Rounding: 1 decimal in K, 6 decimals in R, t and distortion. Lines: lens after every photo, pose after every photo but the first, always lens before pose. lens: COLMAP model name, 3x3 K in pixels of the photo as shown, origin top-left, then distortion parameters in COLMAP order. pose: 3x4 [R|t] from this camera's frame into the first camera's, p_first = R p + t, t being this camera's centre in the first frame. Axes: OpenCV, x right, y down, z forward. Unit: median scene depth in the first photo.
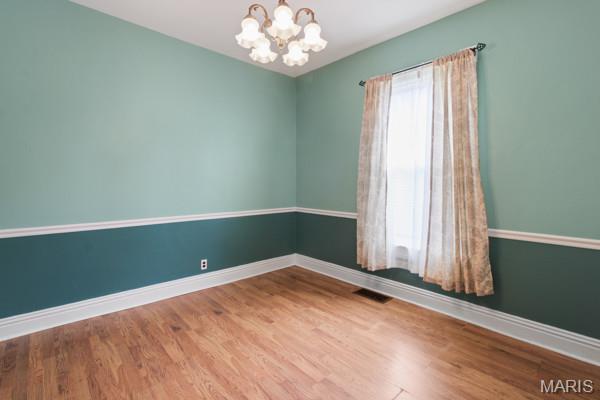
lens RADIAL K [[285.0, 0, 301.2], [0, 285.0, 184.5], [0, 0, 1]] dist [0.003235, 0.000587]
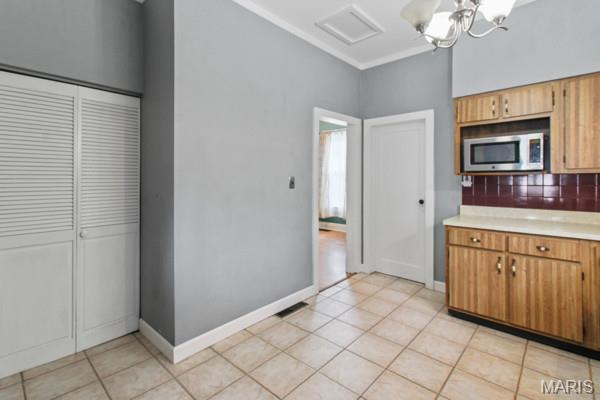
lens RADIAL K [[283.1, 0, 300.7], [0, 283.1, 180.5], [0, 0, 1]] dist [0.009294, 0.000007]
pose [[0.996174, -0.004492, 0.087281, -0.138557], [0.004398, 0.999990, 0.001259, -0.000232], [-0.087286, -0.000870, 0.996183, -1.385662]]
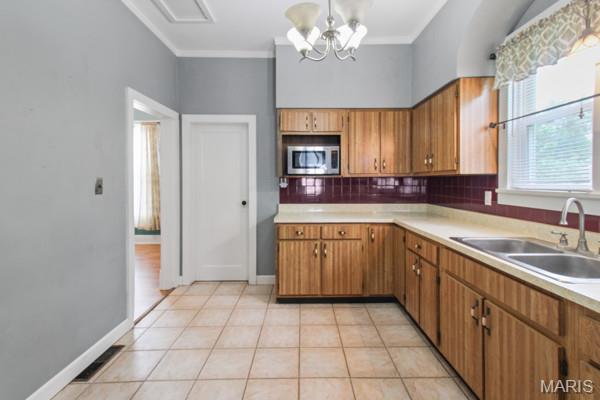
lens RADIAL K [[279.6, 0, 306.3], [0, 279.6, 187.2], [0, 0, 1]] dist [0.014536, -0.000226]
pose [[0.666193, -0.020345, 0.745502, -0.262791], [0.006358, 0.999746, 0.021601, -0.000312], [-0.745753, -0.009650, 0.666153, -1.250156]]
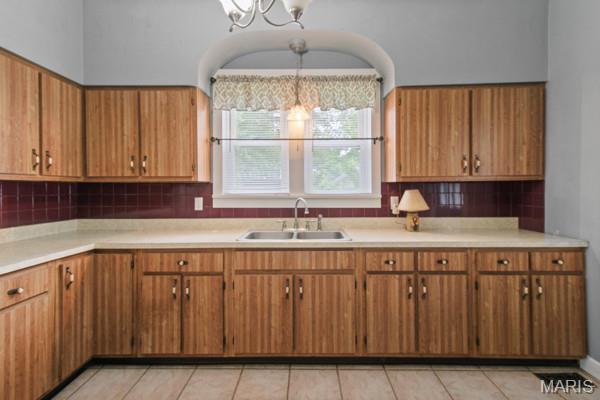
lens RADIAL K [[274.6, 0, 304.8], [0, 274.6, 188.9], [0, 0, 1]] dist [0.008771, 0.000113]
pose [[-0.729535, 0.000027, 0.683943, -0.141668], [0.002499, 0.999993, 0.002627, 0.003610], [-0.683939, 0.003626, -0.729530, -0.654297]]
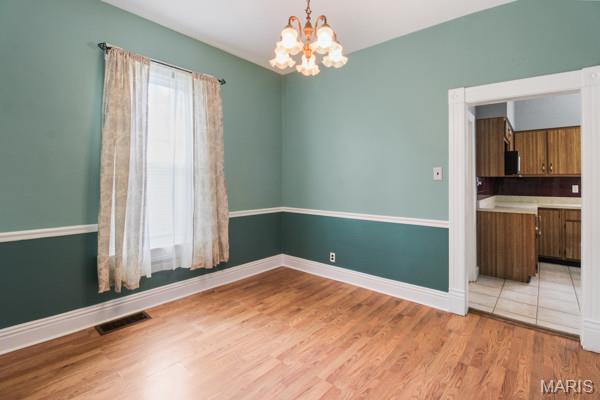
lens RADIAL K [[286.5, 0, 302.4], [0, 286.5, 175.8], [0, 0, 1]] dist [-0.002387, -0.001020]
pose [[-0.121651, 0.009058, 0.992532, -0.717266], [0.003508, 0.999956, -0.008696, -0.012249], [-0.992567, 0.002424, -0.121677, 0.715008]]
